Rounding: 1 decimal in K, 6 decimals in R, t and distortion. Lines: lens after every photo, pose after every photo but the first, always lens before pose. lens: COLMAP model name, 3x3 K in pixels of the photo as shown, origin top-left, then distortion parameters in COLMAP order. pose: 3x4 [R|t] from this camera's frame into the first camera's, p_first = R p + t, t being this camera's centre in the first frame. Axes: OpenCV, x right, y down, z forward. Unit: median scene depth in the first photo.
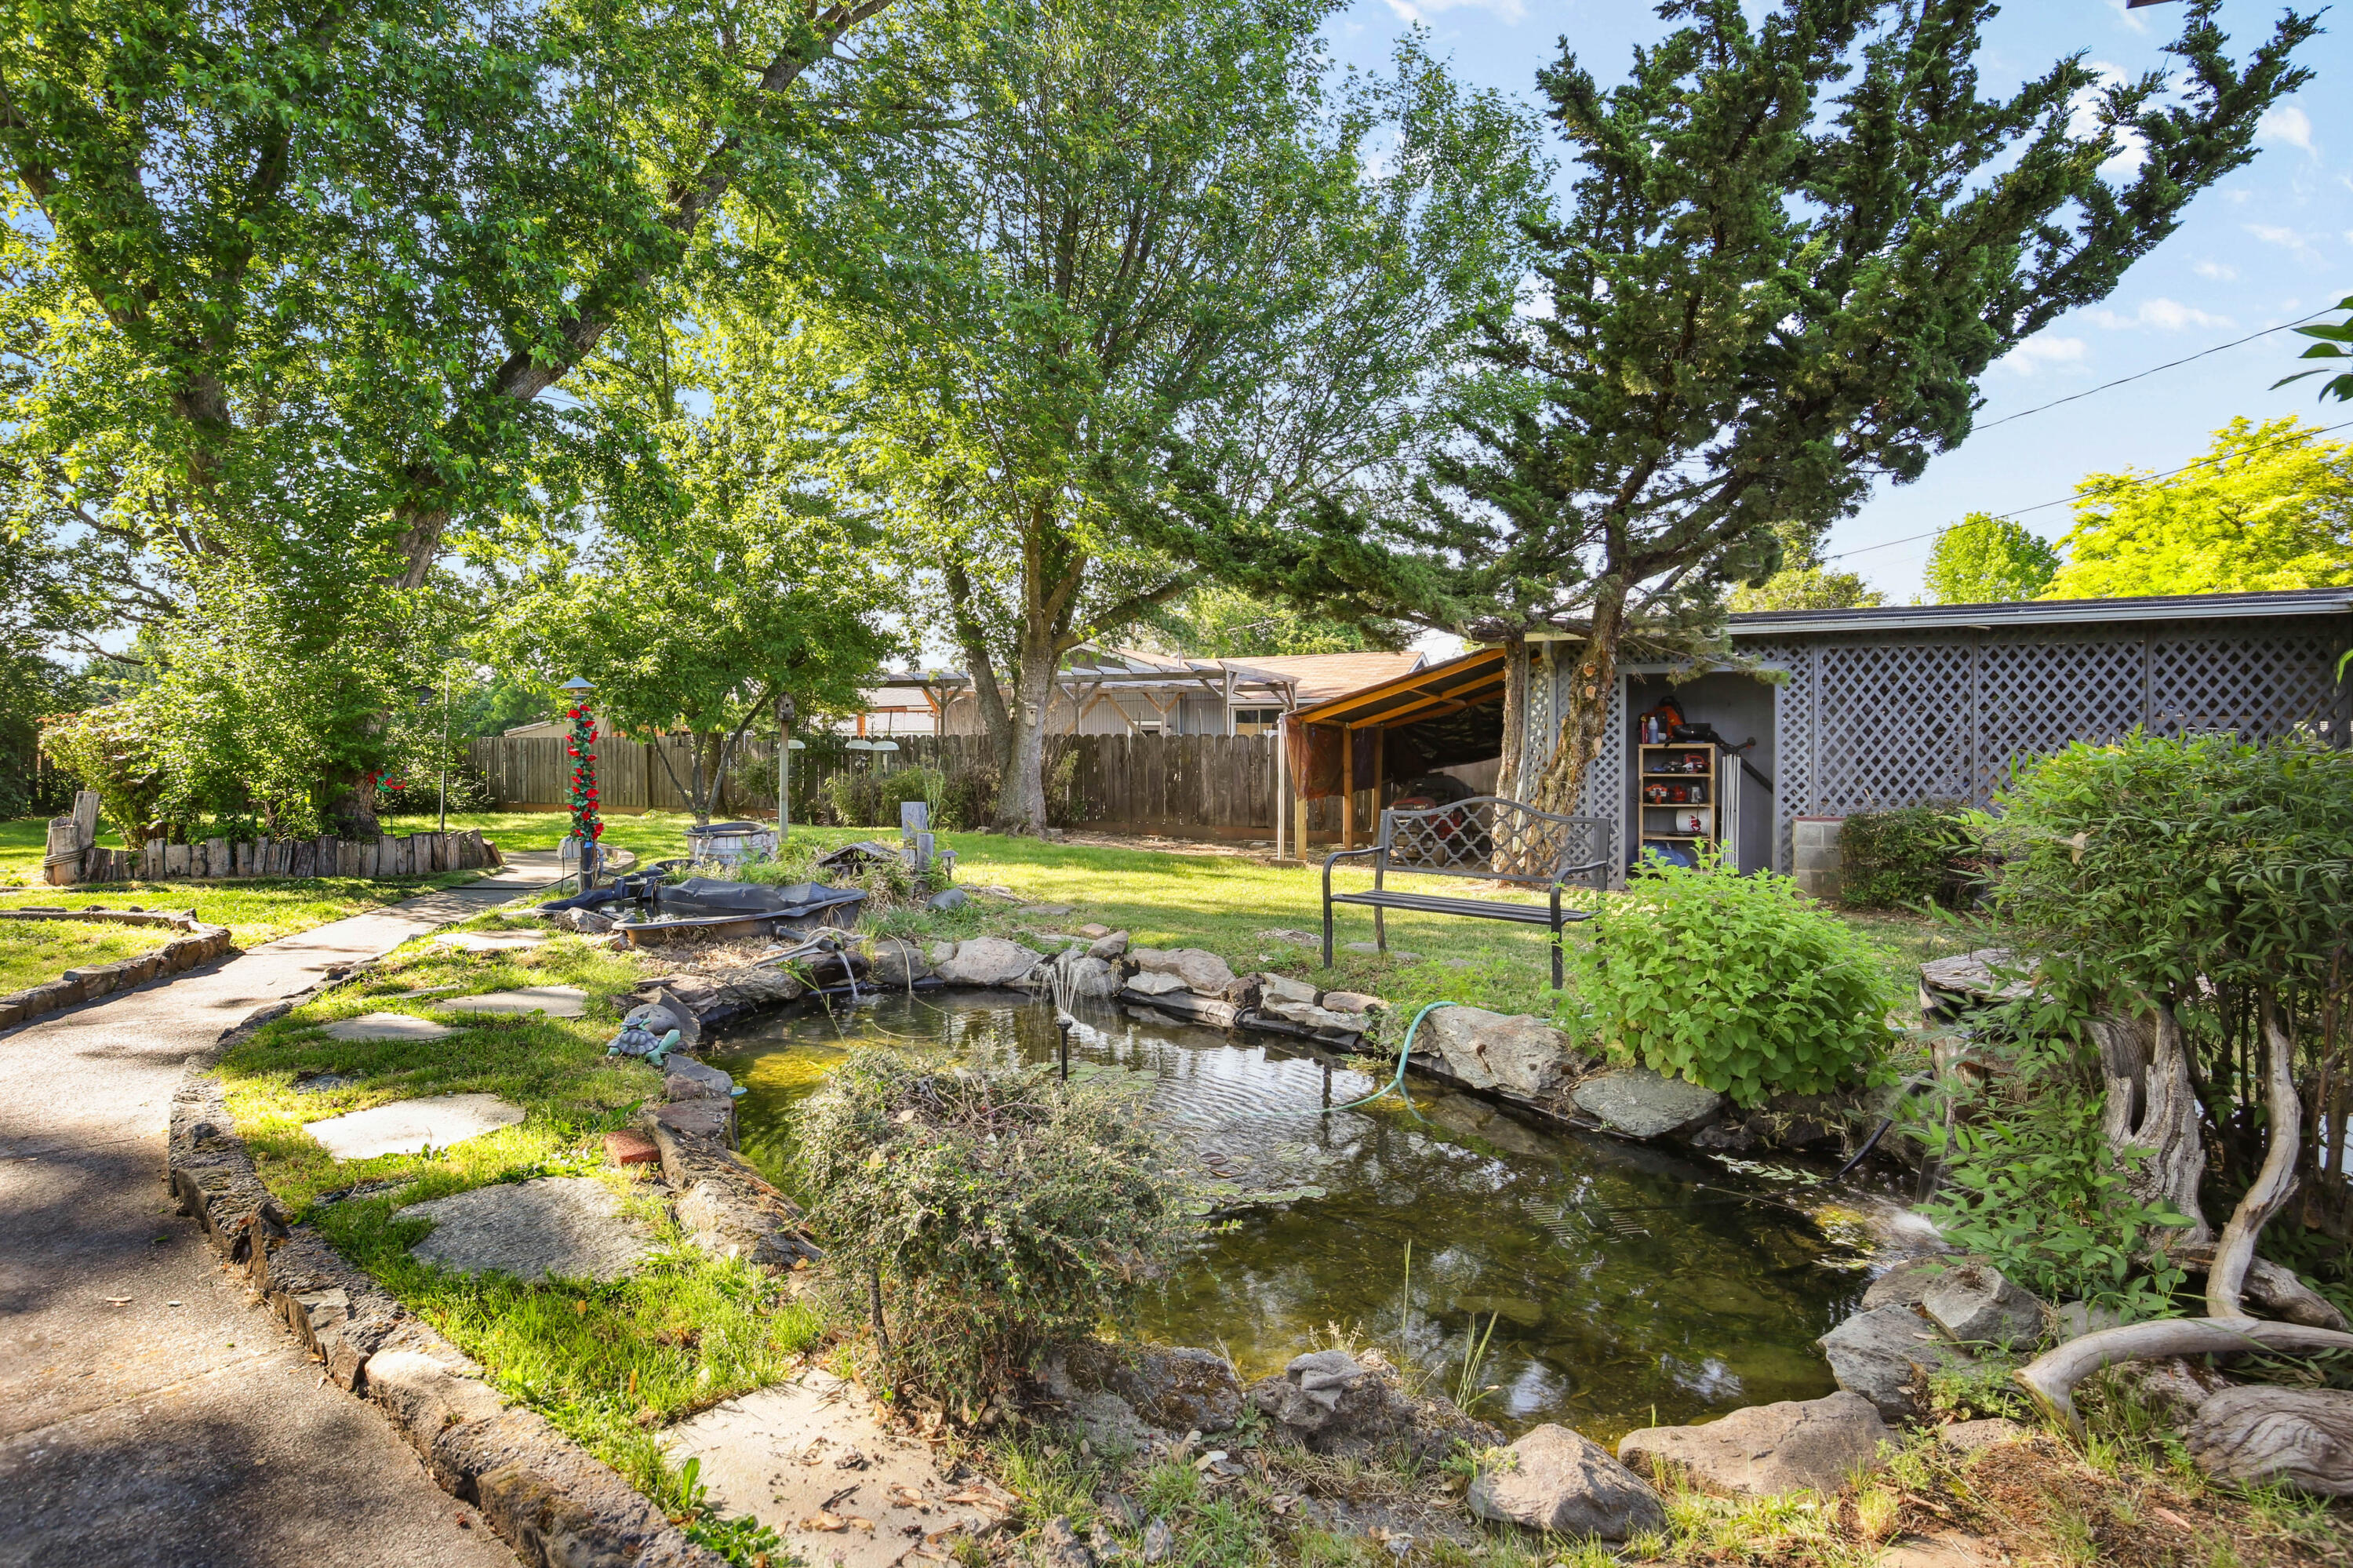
lens RADIAL K [[1071.2, 0, 1174.8], [0, 1071.2, 753.1], [0, 0, 1]] dist [0.001865, 0.000486]
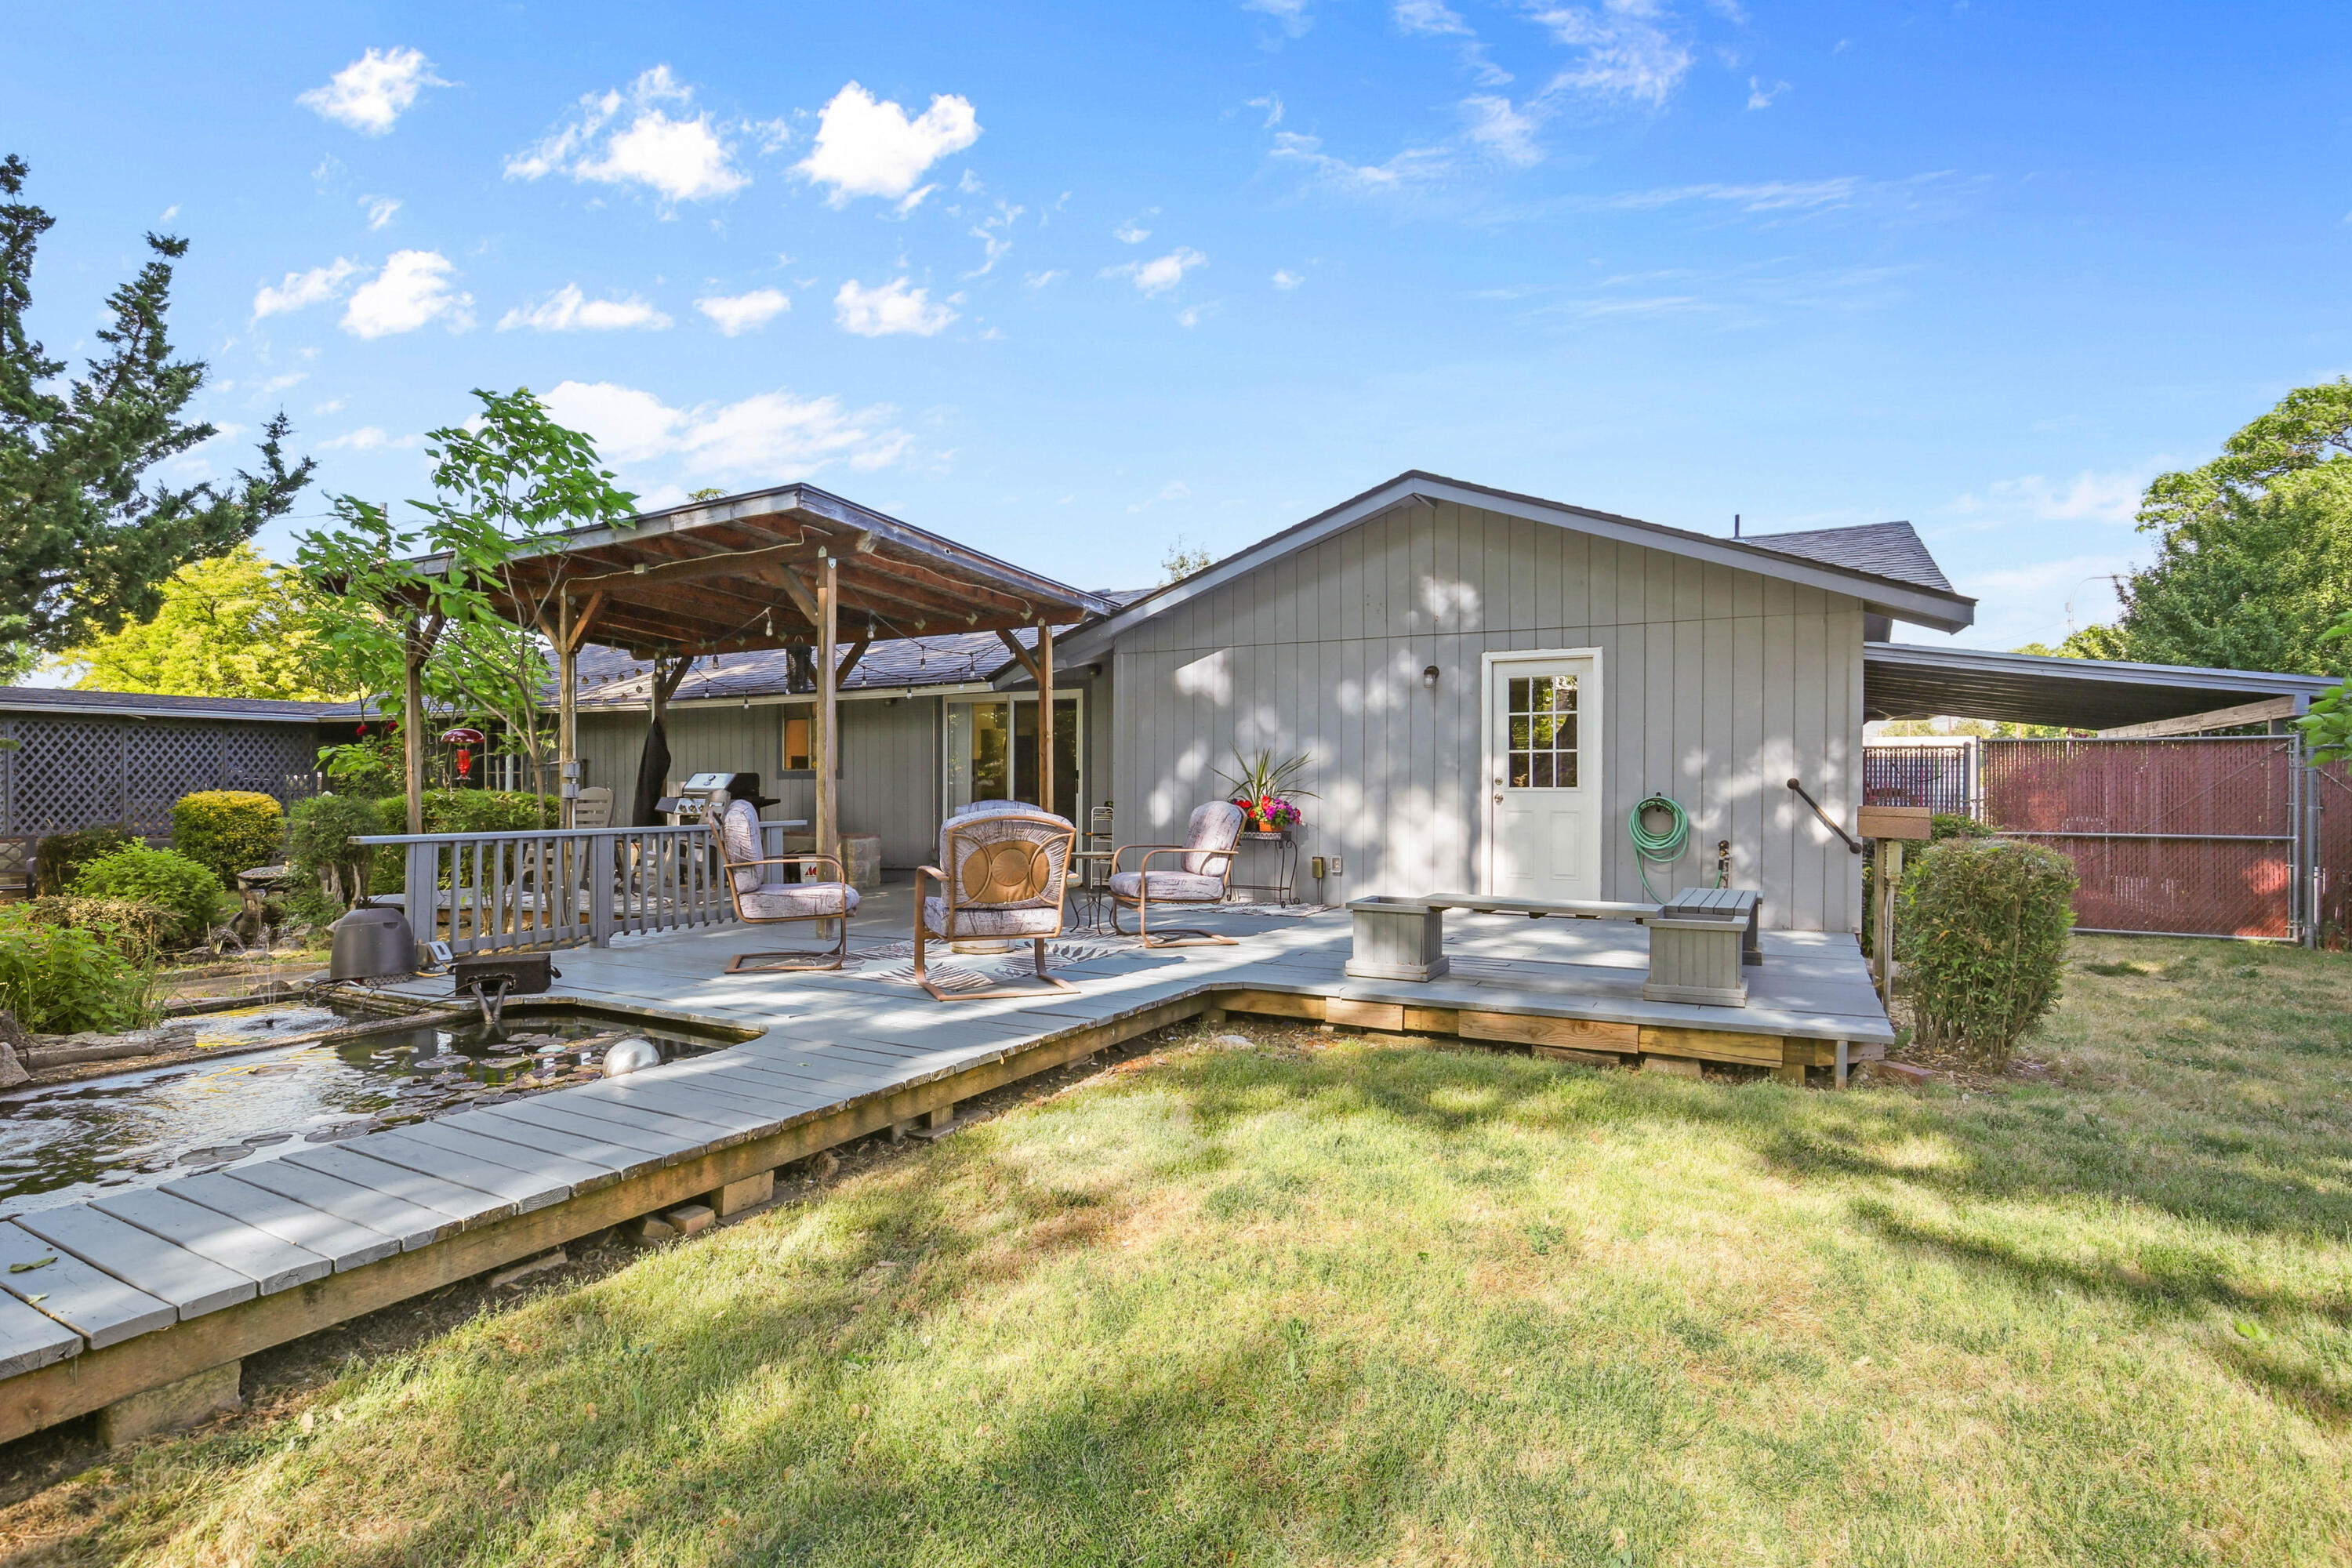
lens RADIAL K [[1122.8, 0, 1148.6], [0, 1122.8, 772.7], [0, 0, 1]] dist [-0.000308, -0.000223]
pose [[0.062155, 0.006102, 0.998048, -0.799182], [-0.000009, 0.999981, -0.006113, -0.020450], [-0.998067, 0.000371, 0.062154, -0.600498]]
